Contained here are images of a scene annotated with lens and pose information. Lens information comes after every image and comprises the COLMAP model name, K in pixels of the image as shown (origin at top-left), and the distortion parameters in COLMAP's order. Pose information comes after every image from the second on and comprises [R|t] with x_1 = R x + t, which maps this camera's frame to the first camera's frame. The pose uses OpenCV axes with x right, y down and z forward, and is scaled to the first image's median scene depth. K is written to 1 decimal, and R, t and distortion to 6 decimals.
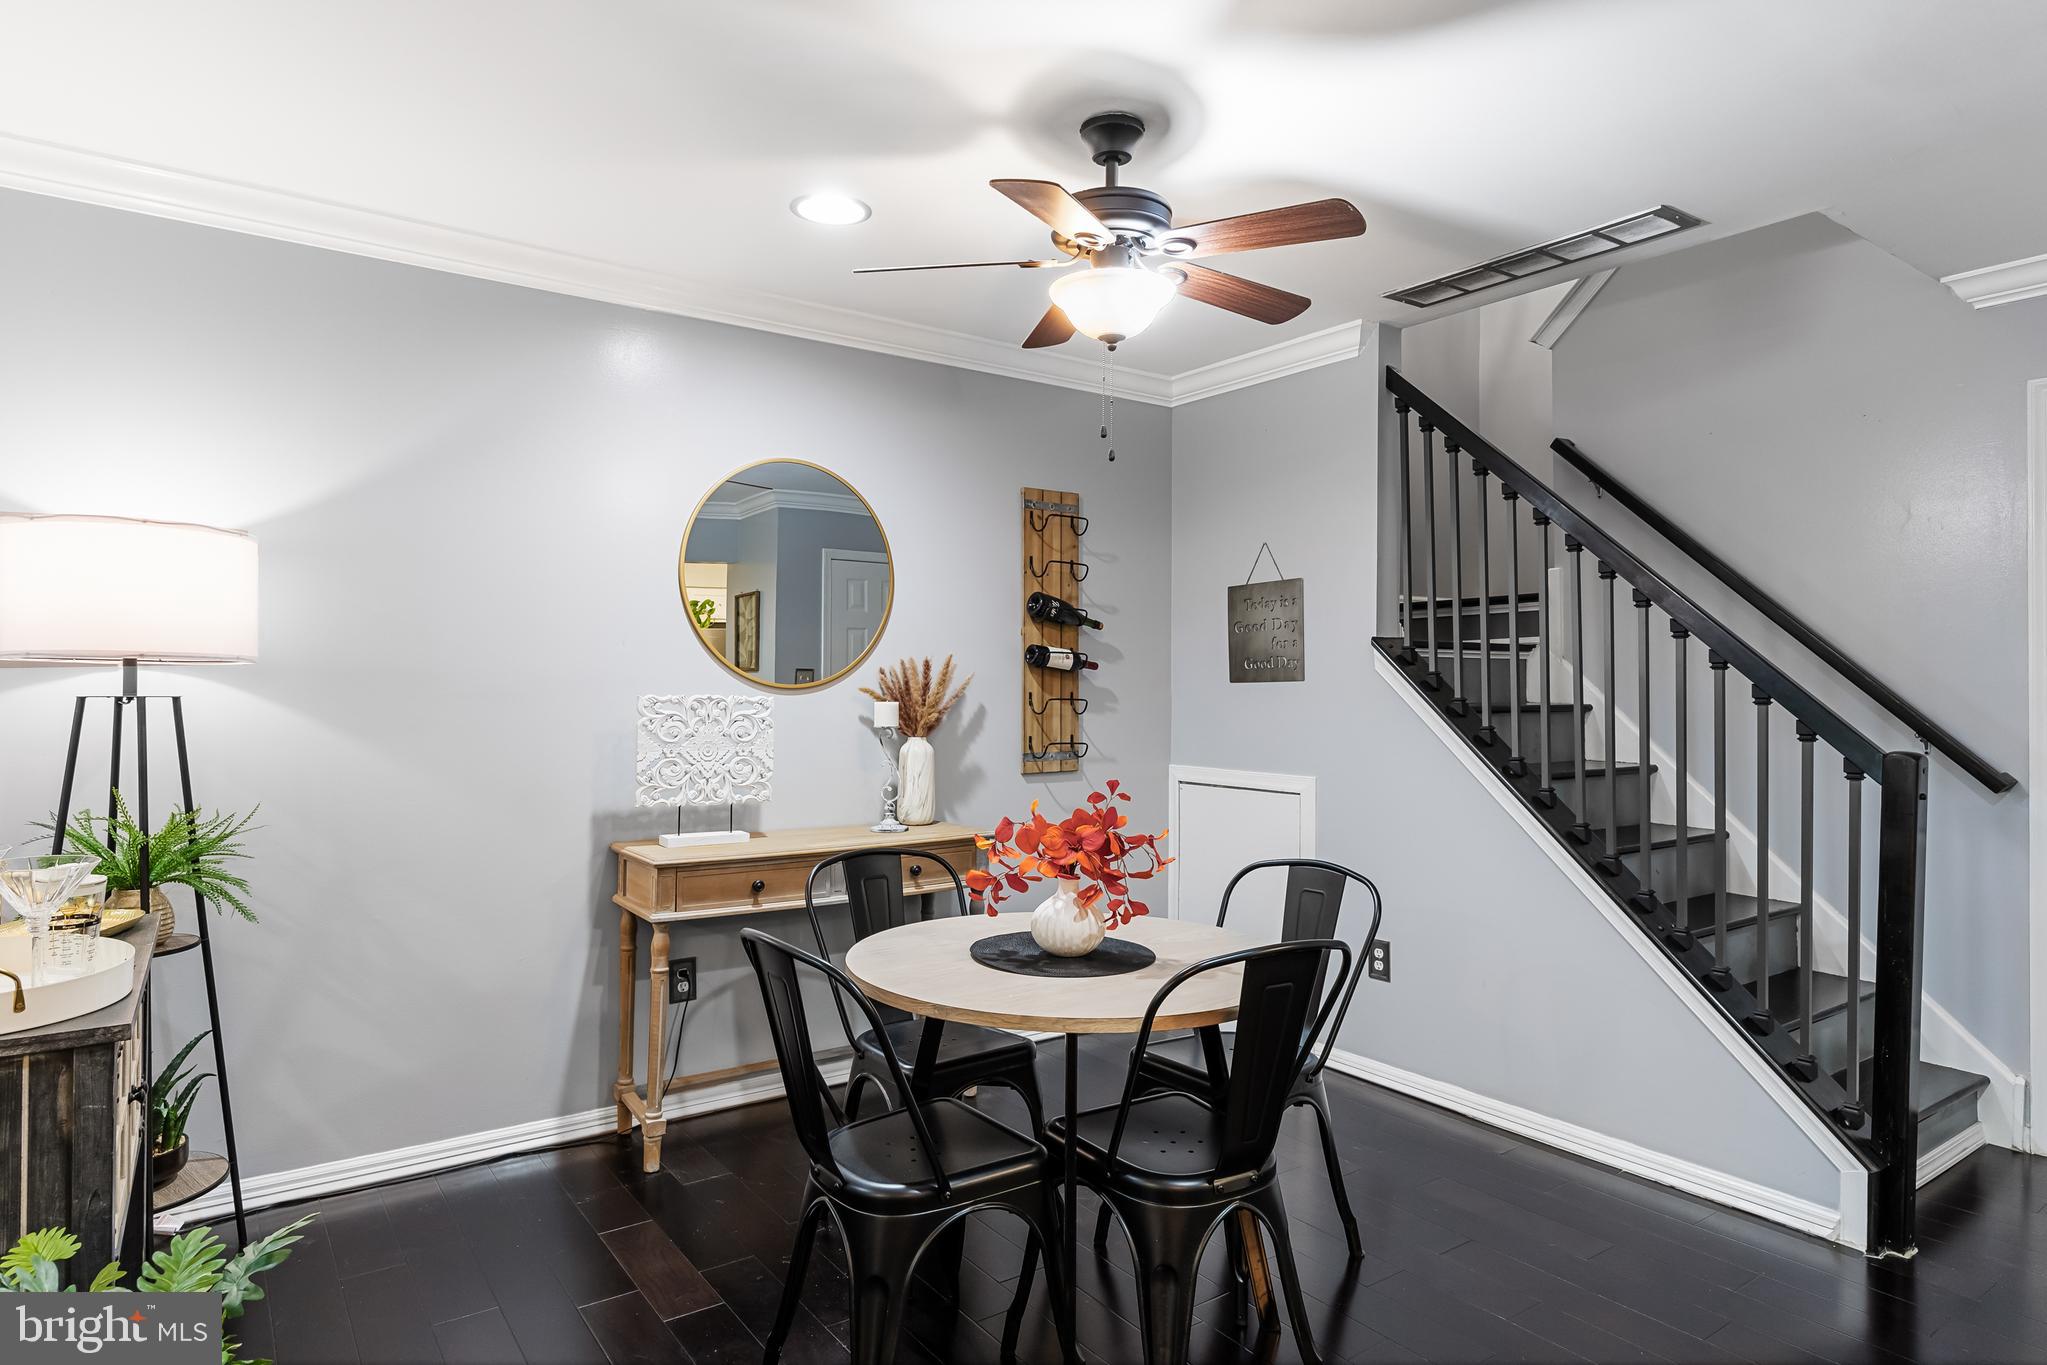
lens RADIAL K [[1129.3, 0, 1016.6], [0, 1129.3, 691.1], [0, 0, 1]] dist [-0.015736, 0.000508]
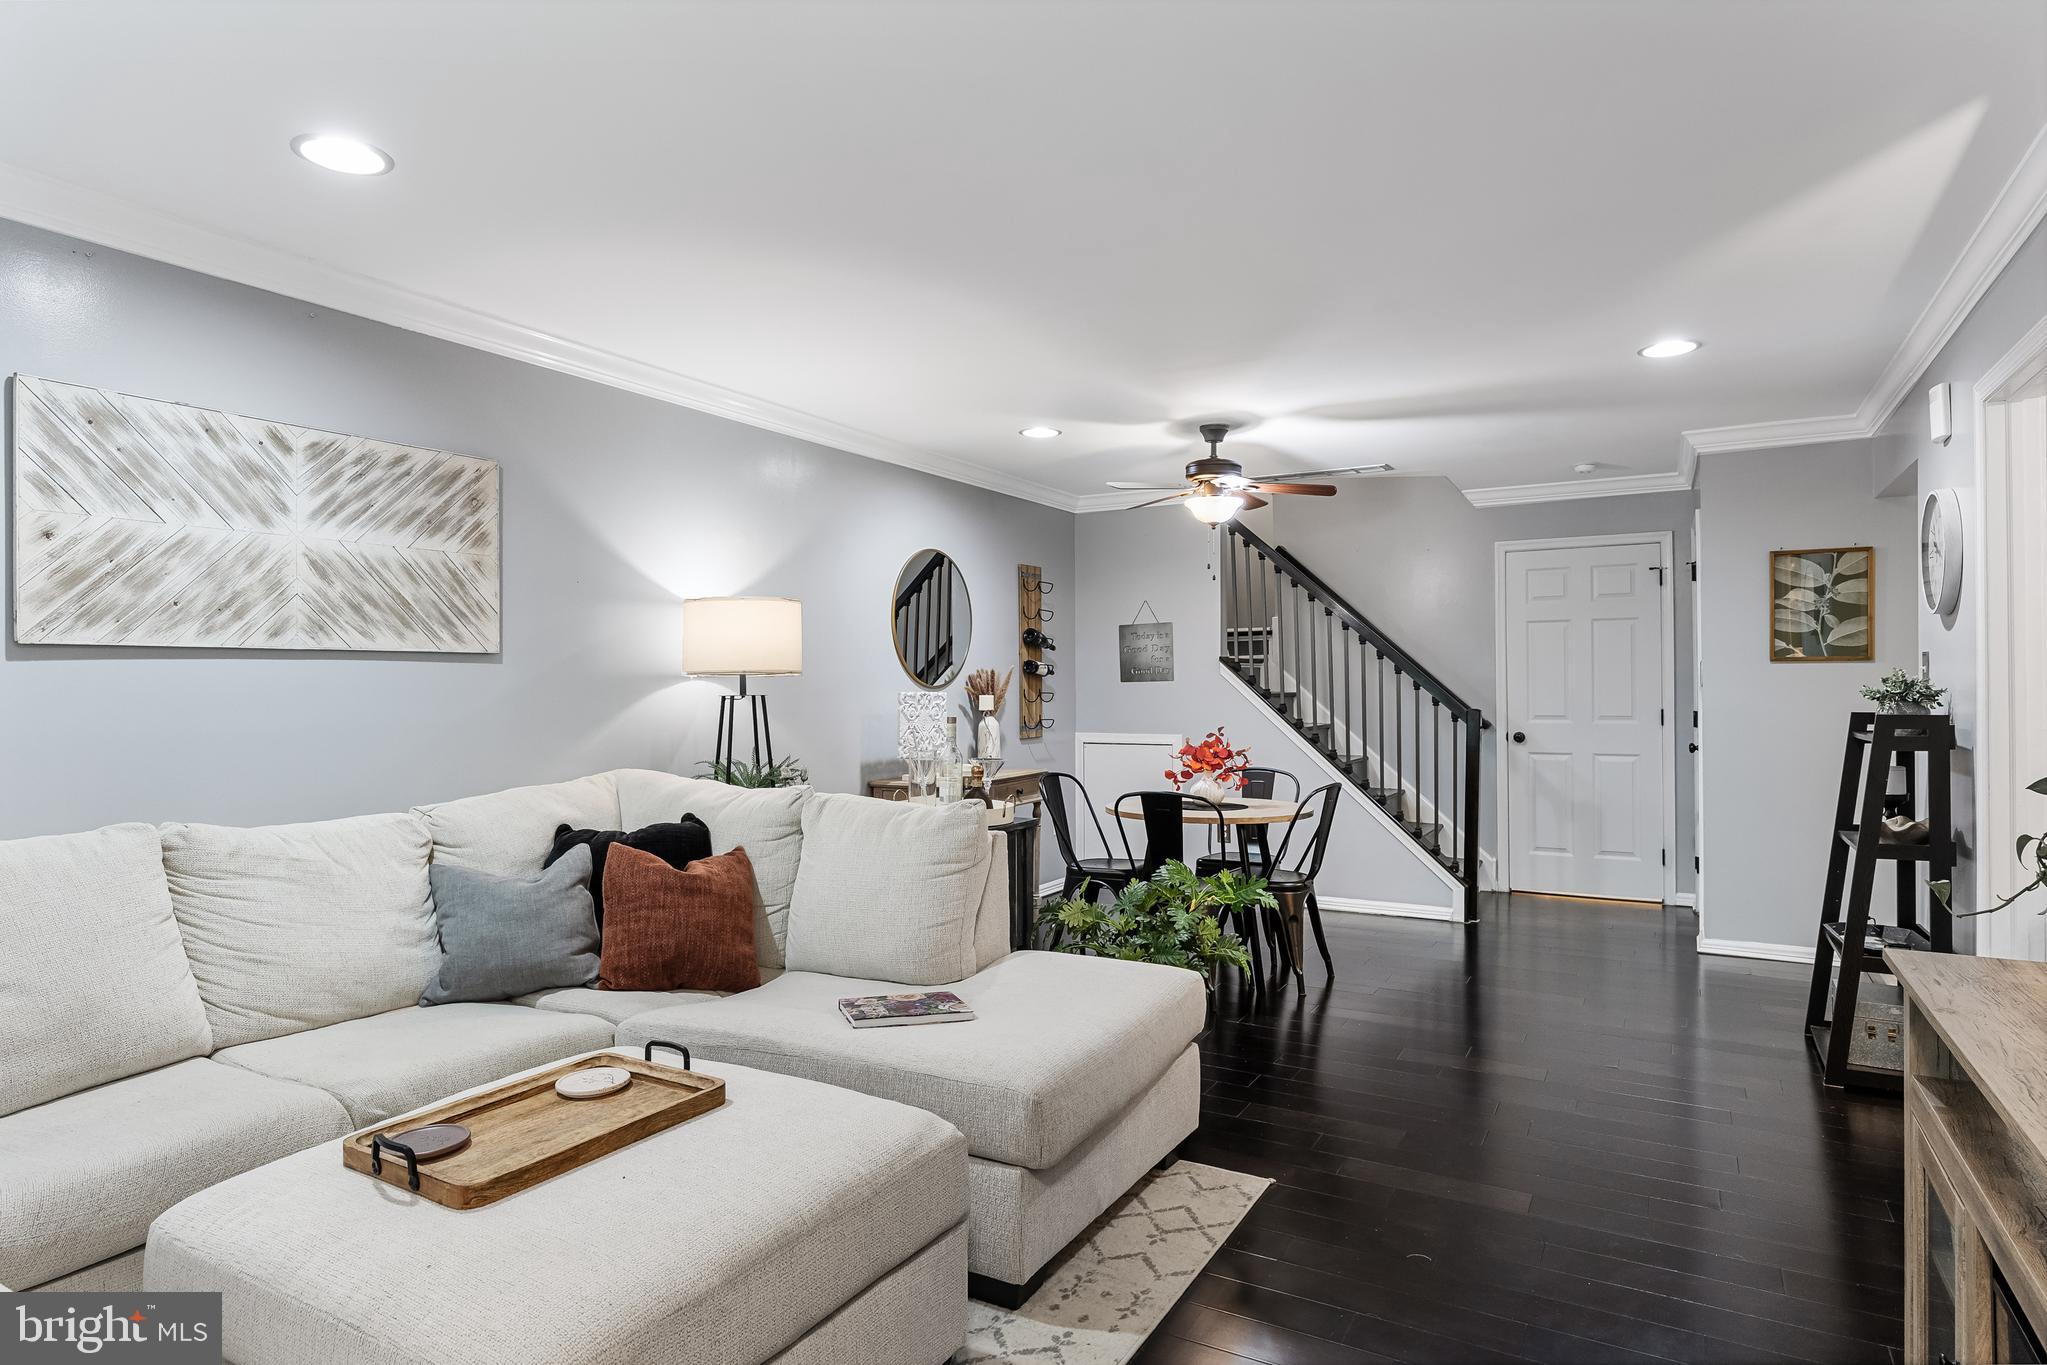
lens RADIAL K [[1137.0, 0, 1013.5], [0, 1137.0, 681.5], [0, 0, 1]] dist [-0.006432, 0.000512]
pose [[0.907572, -0.007139, 0.419837, -0.692844], [0.009252, 0.999953, -0.002997, -0.004934], [-0.419796, 0.006604, 0.907595, -0.489860]]
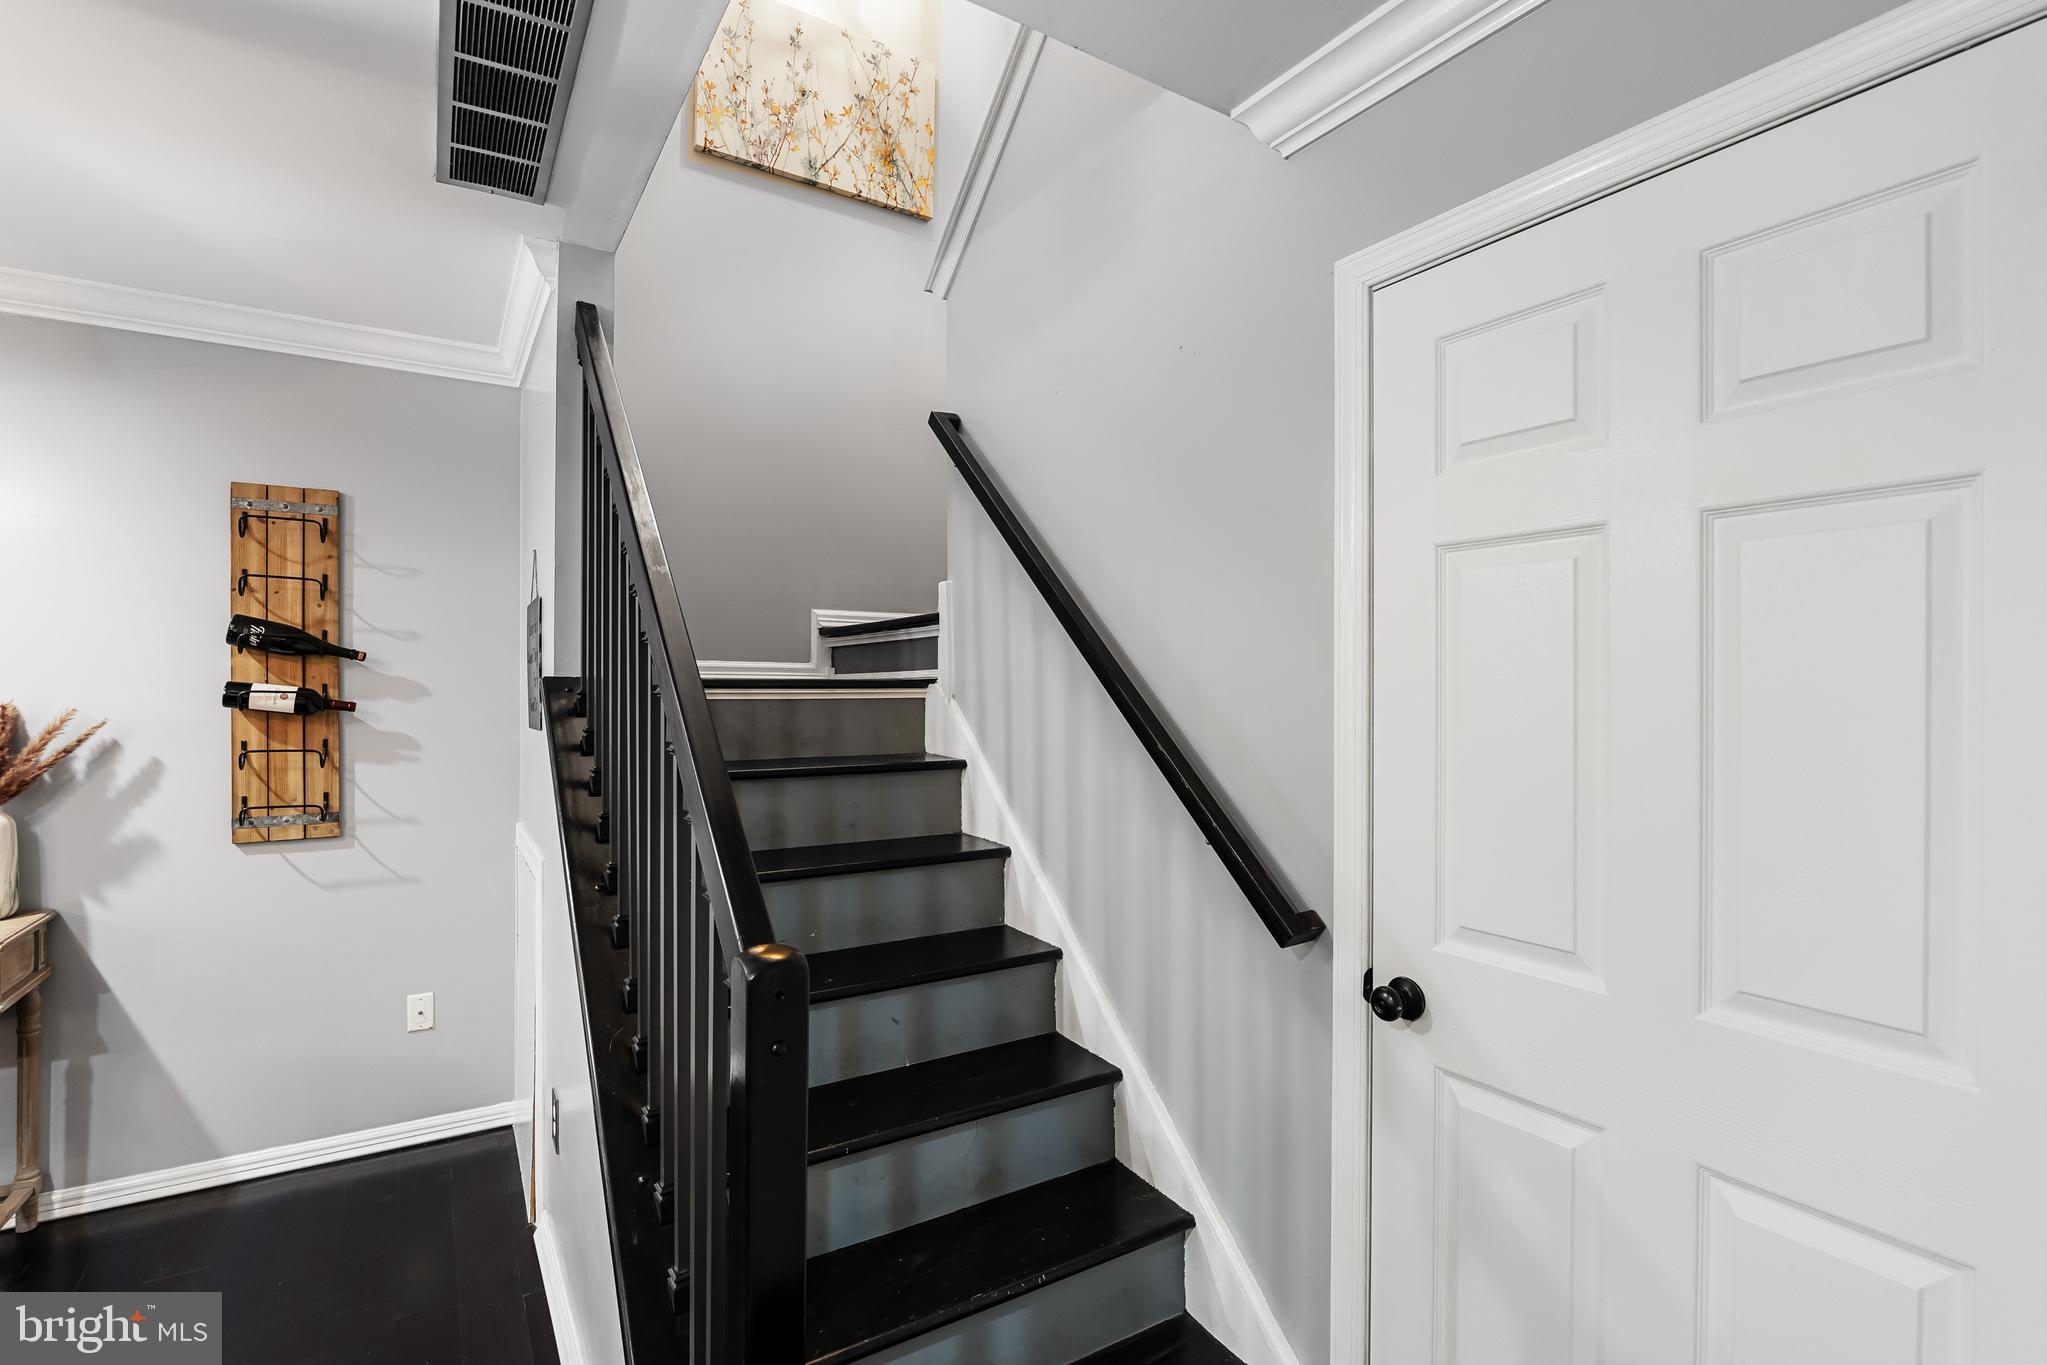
lens RADIAL K [[933.3, 0, 1018.5], [0, 933.3, 692.1], [0, 0, 1]] dist [-0.014666, -0.000252]
pose [[0.998653, 0.001981, -0.051843, 0.587852], [-0.001652, 0.999978, 0.006390, -0.038527], [0.051855, -0.006296, 0.998635, 0.379704]]
